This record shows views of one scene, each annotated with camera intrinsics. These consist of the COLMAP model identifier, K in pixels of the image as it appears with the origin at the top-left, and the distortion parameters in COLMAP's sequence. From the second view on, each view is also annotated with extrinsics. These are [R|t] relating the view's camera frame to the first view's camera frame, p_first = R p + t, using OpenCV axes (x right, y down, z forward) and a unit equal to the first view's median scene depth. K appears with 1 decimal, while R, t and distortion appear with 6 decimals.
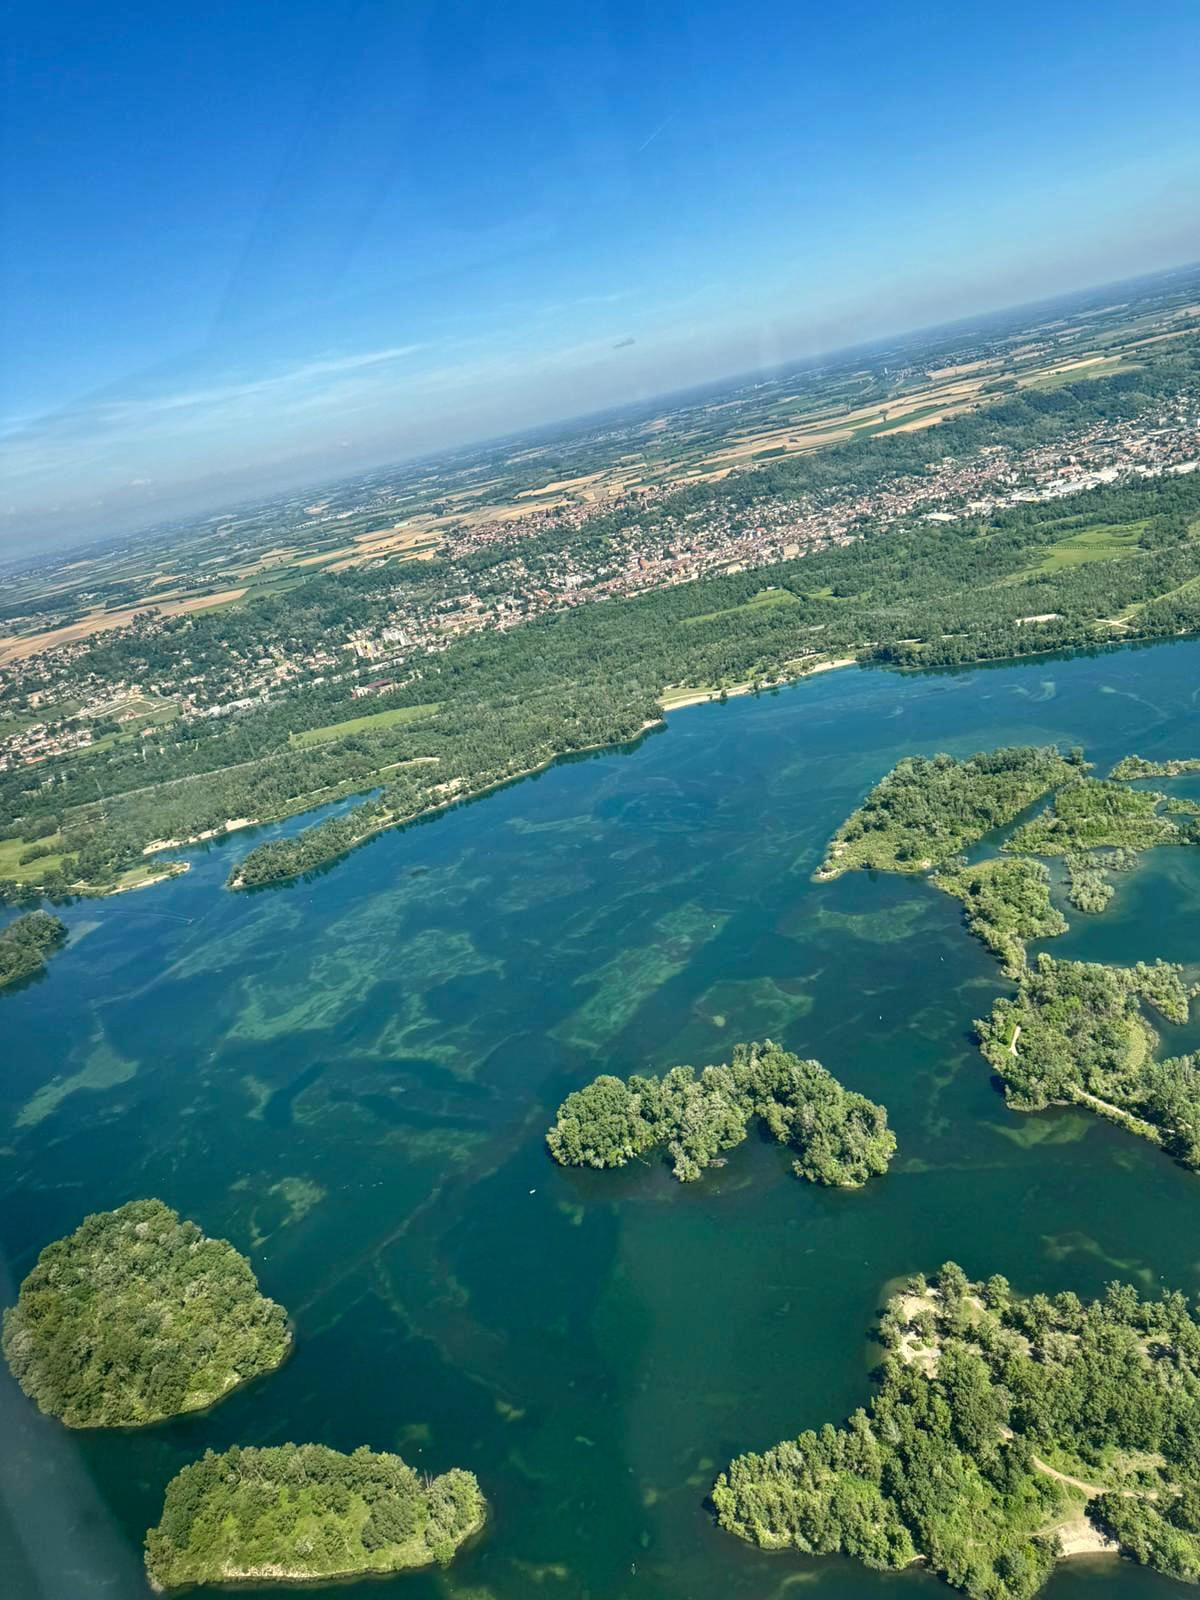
lens RADIAL K [[1134.4, 0, 600.0], [0, 1134.4, 800.0], [0, 0, 1]] dist [0.192014, -0.385736]
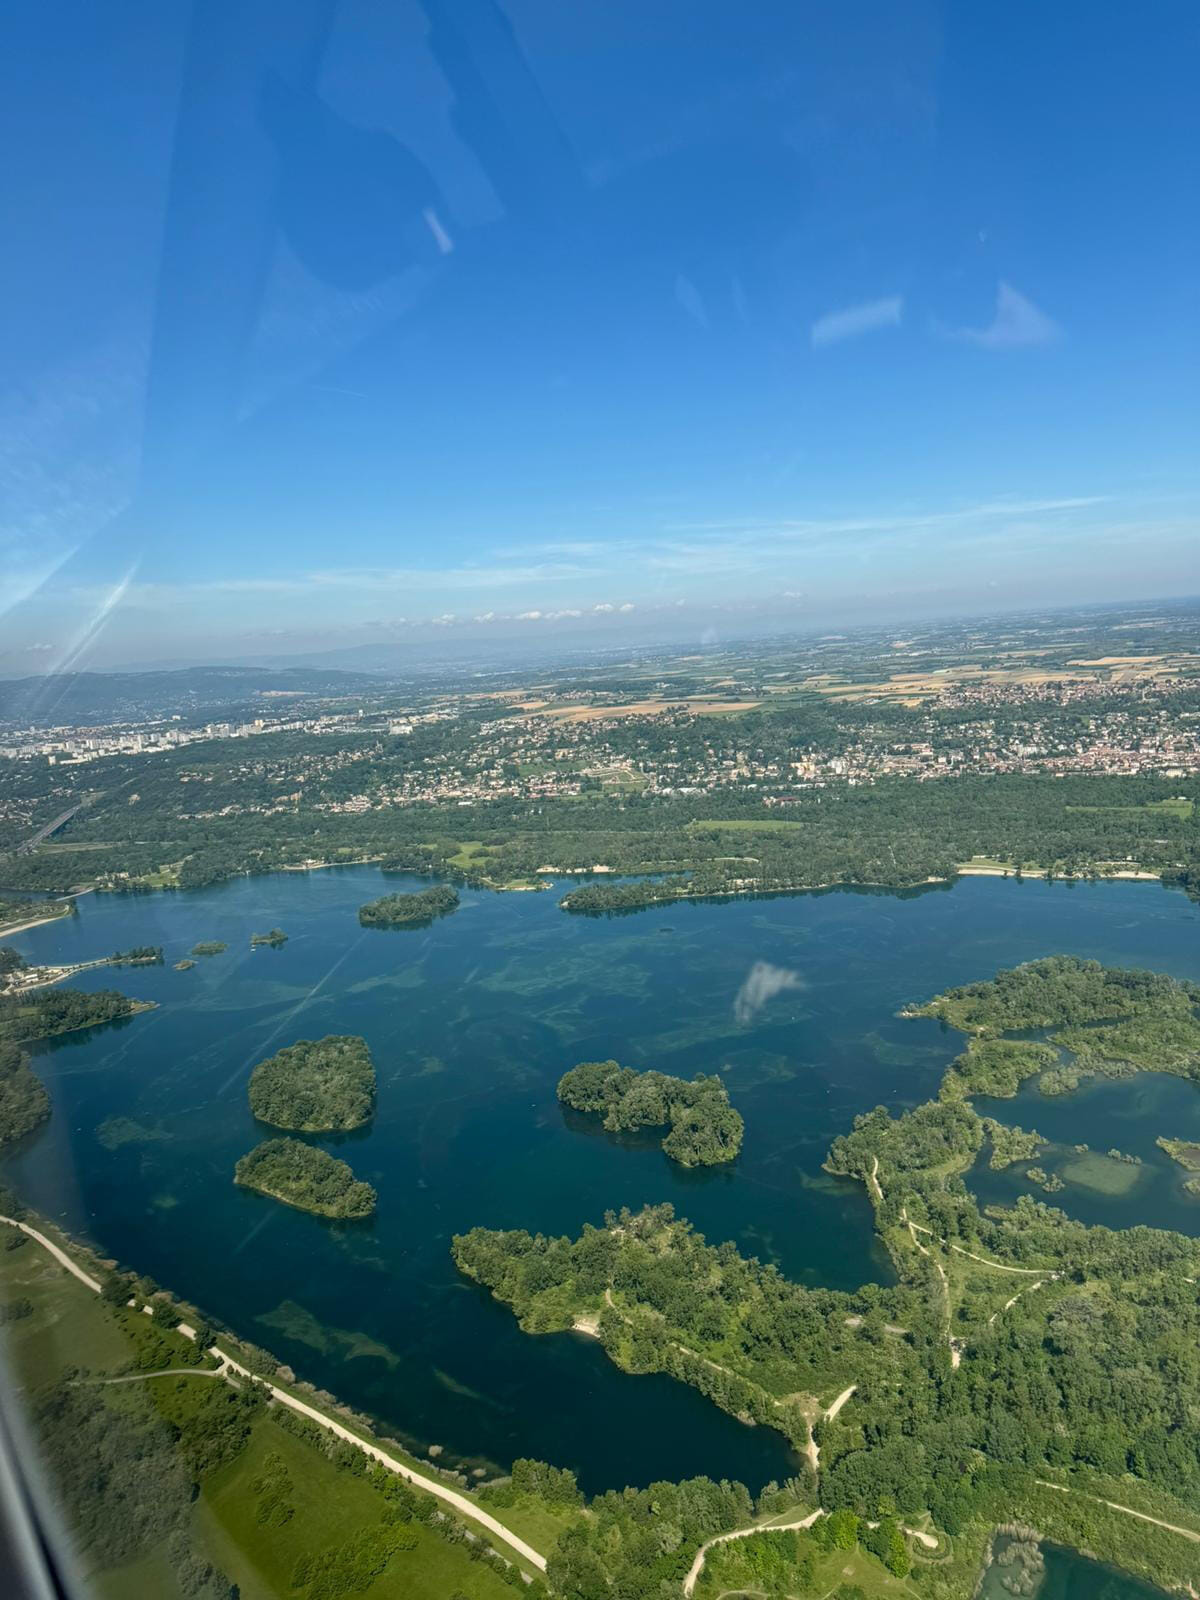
lens RADIAL K [[1134.4, 0, 600.0], [0, 1134.4, 800.0], [0, 0, 1]] dist [0.192014, -0.385736]
pose [[0.845935, 0.231763, -0.480292, 0.180662], [-0.279899, 0.959562, -0.029951, -0.009731], [0.453928, 0.159770, 0.876597, -0.101407]]
